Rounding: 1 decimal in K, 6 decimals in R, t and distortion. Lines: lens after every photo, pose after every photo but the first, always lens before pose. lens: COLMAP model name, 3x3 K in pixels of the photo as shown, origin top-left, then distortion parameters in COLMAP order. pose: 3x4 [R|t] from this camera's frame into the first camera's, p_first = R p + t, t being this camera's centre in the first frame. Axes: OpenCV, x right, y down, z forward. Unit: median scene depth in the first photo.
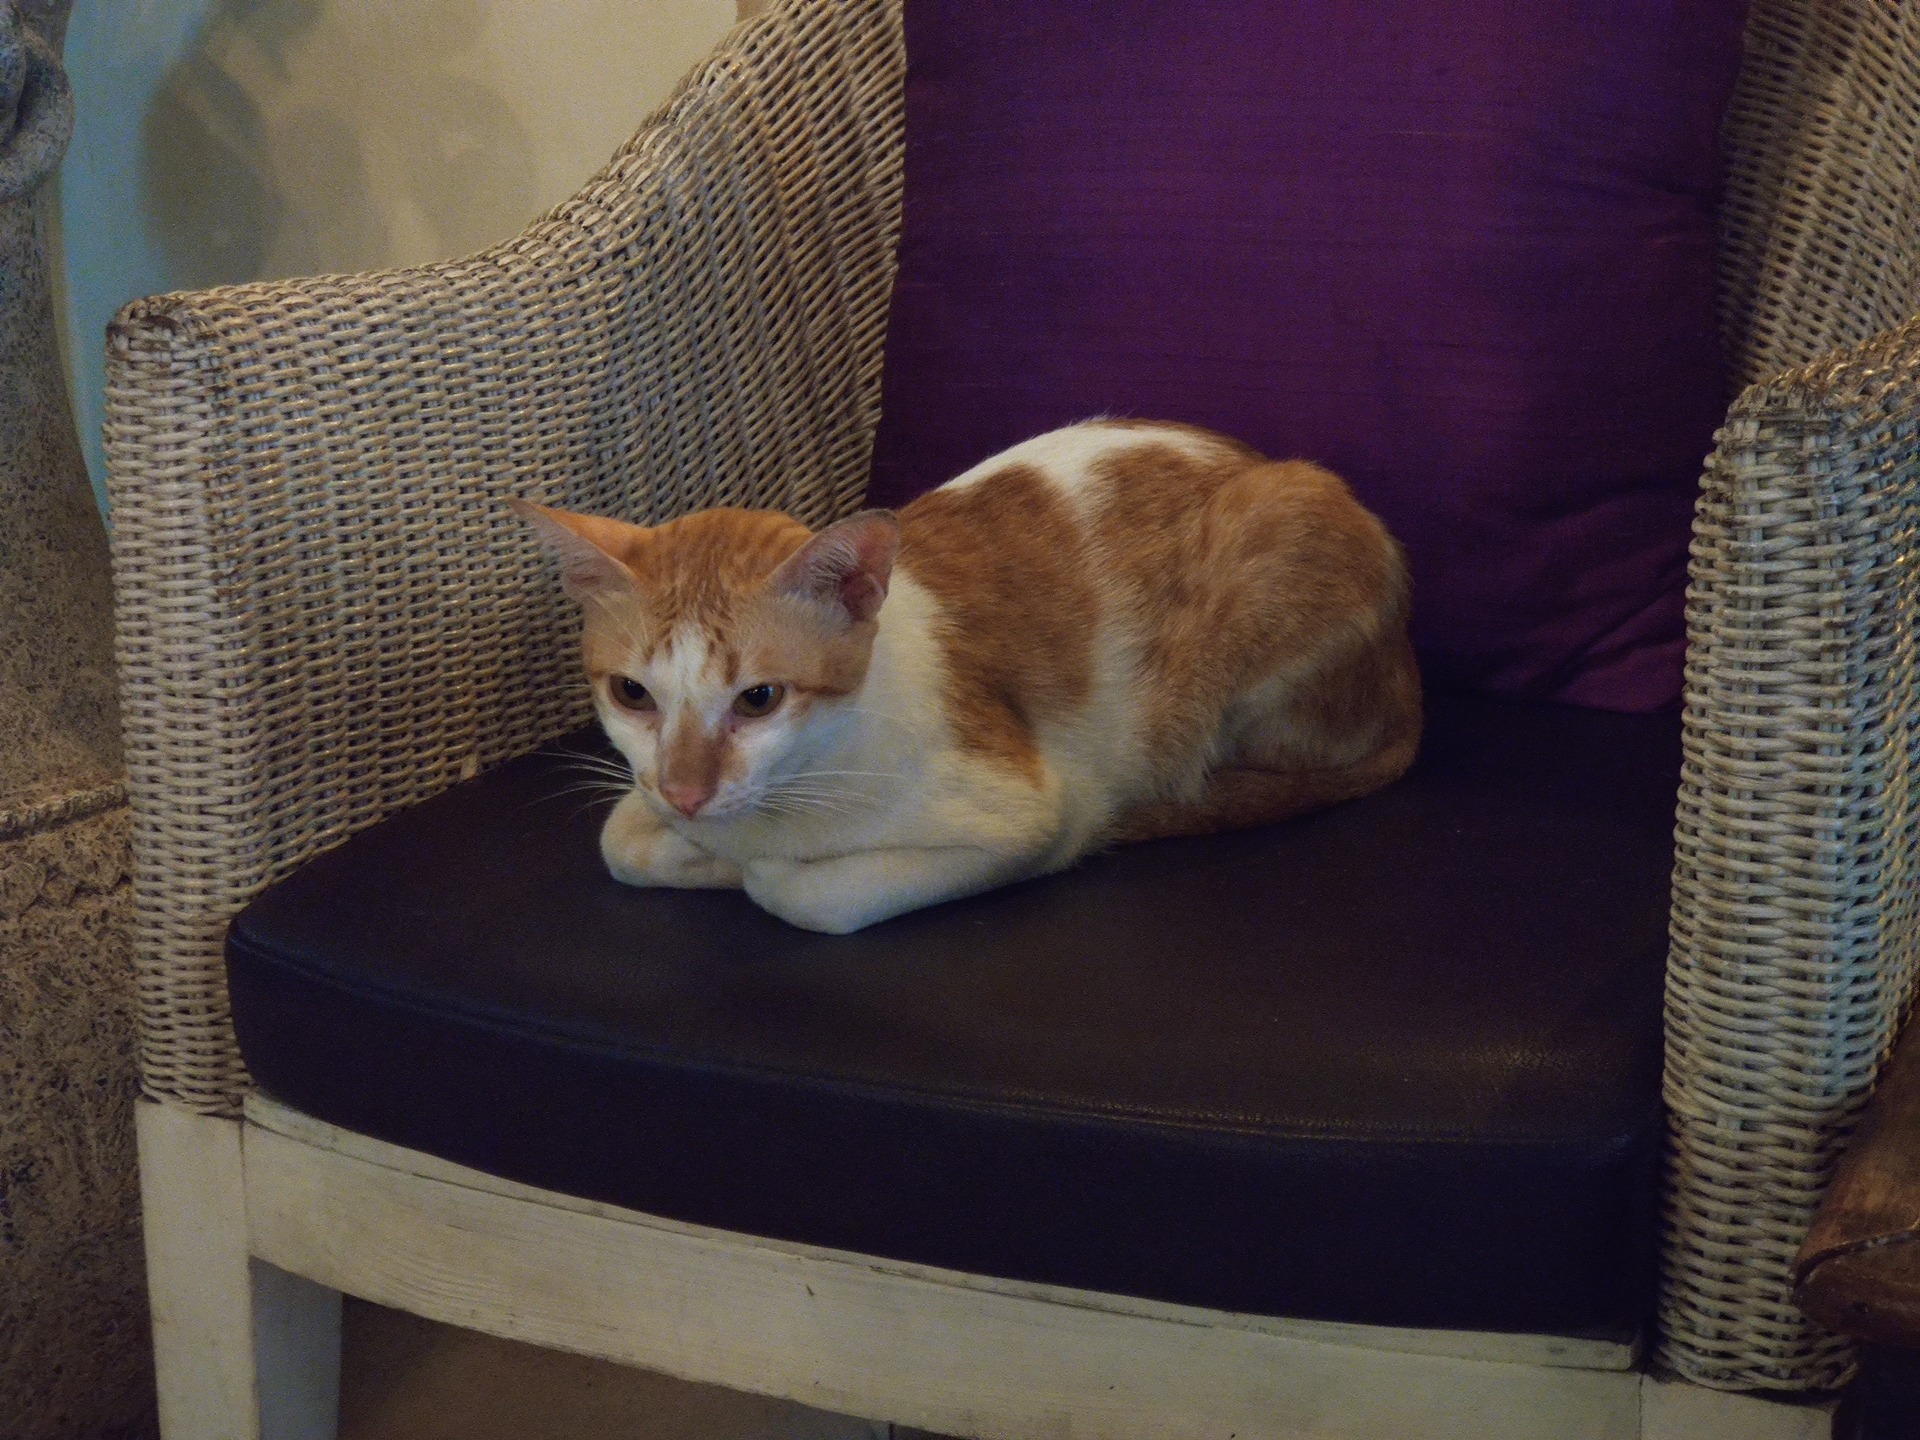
lens RADIAL K [[2860.9, 0, 1011.2], [0, 2860.9, 716.8], [0, 0, 1]] dist [-0.286894, 2.145966]
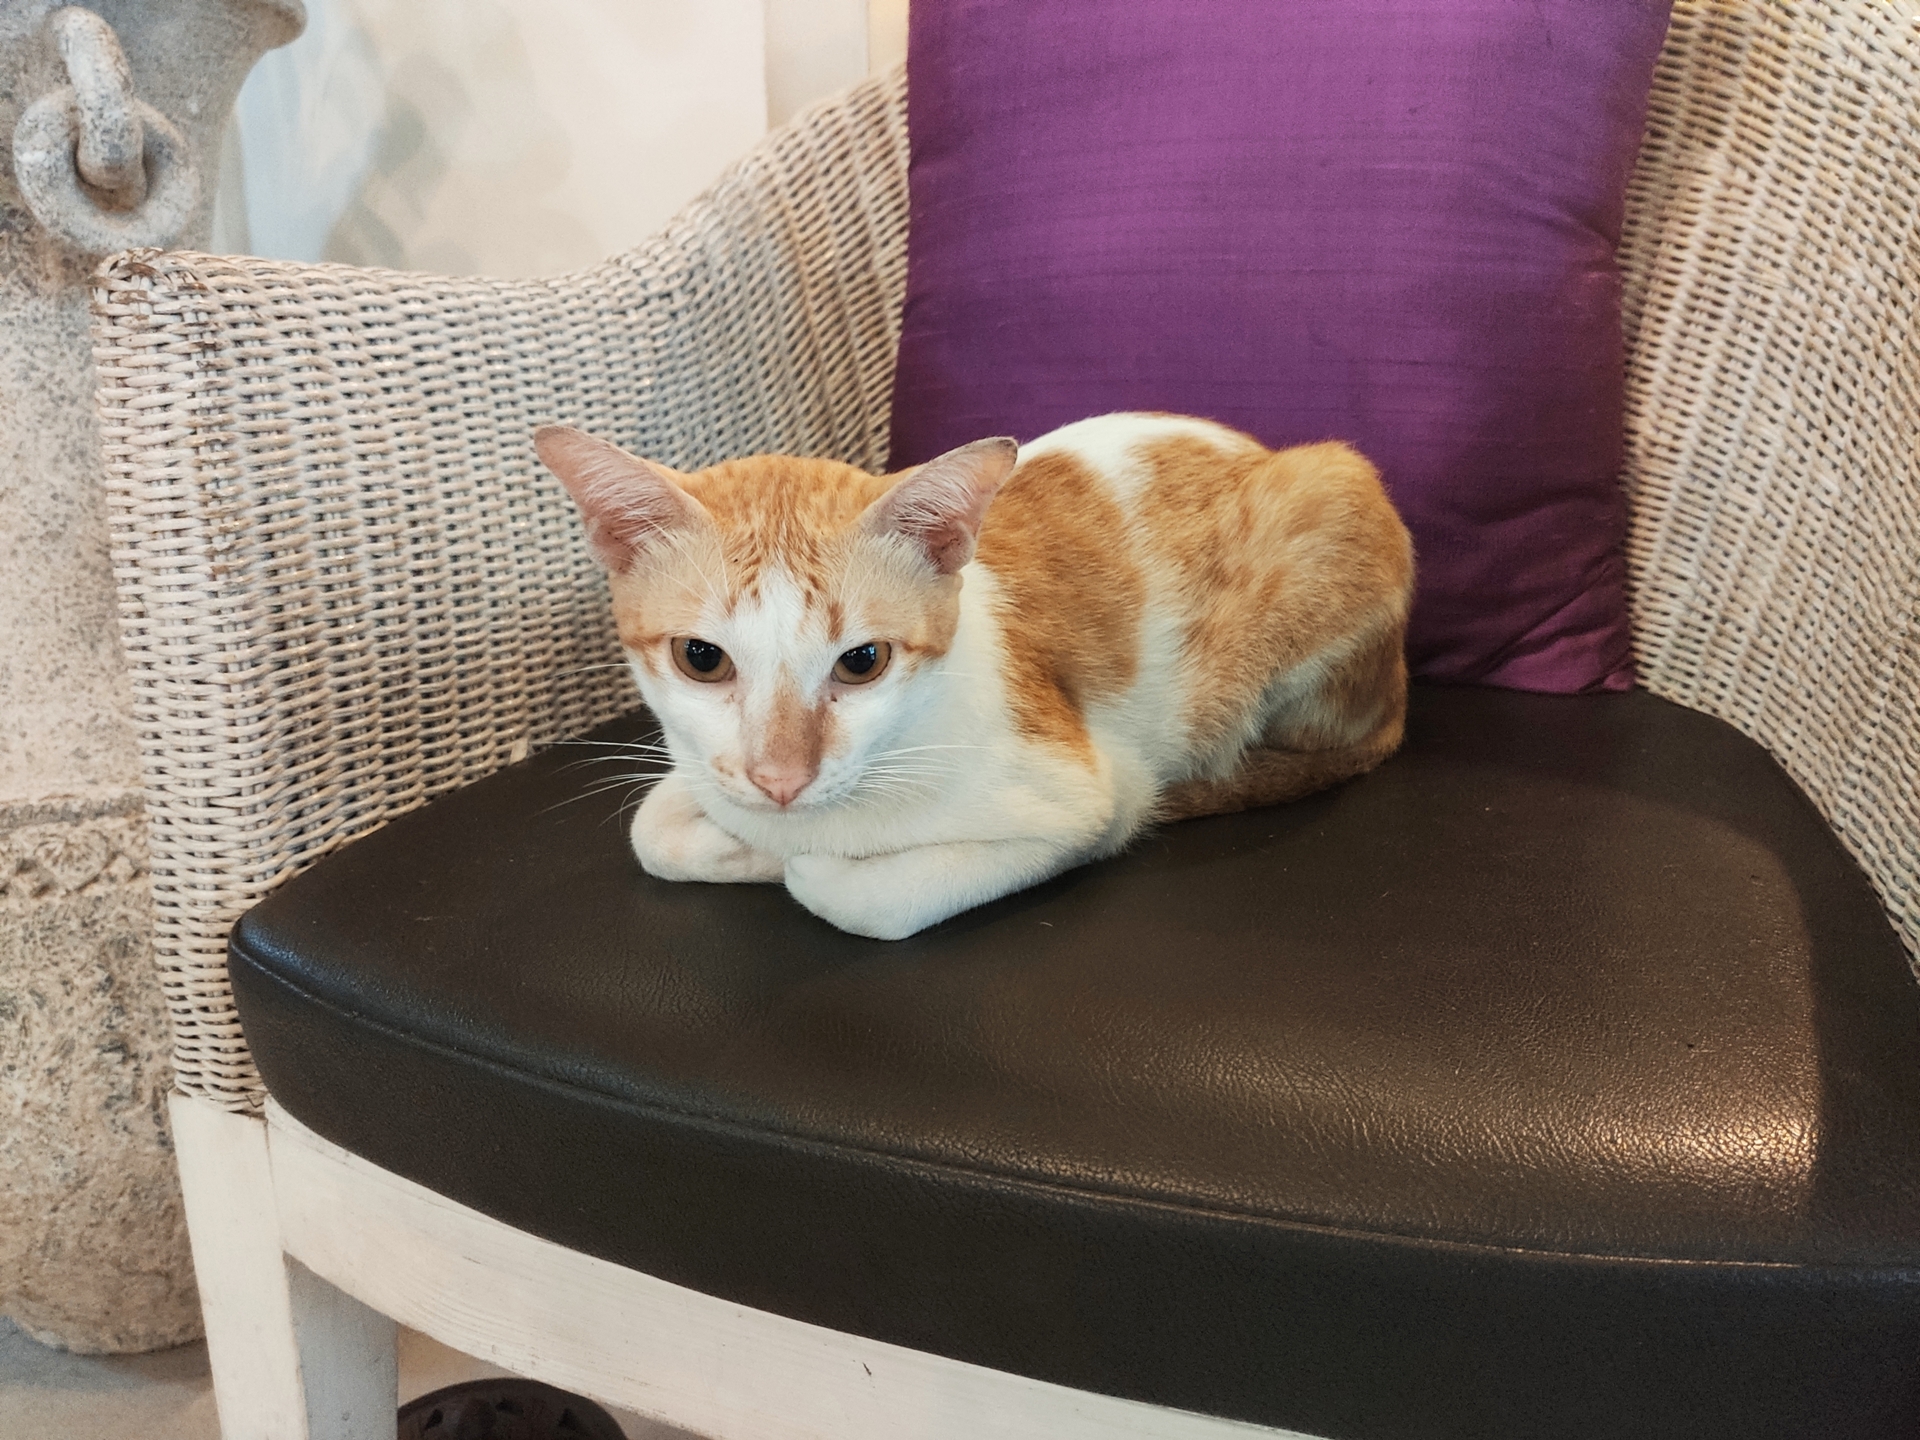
lens RADIAL K [[1524.3, 0, 985.1], [0, 1524.3, 720.7], [0, 0, 1]] dist [-0.029661, 0.009034]
pose [[0.998829, -0.006179, 0.047994, -0.044986], [0.005651, 0.999922, 0.011123, 0.001344], [-0.048059, -0.010838, 0.998786, 0.430332]]
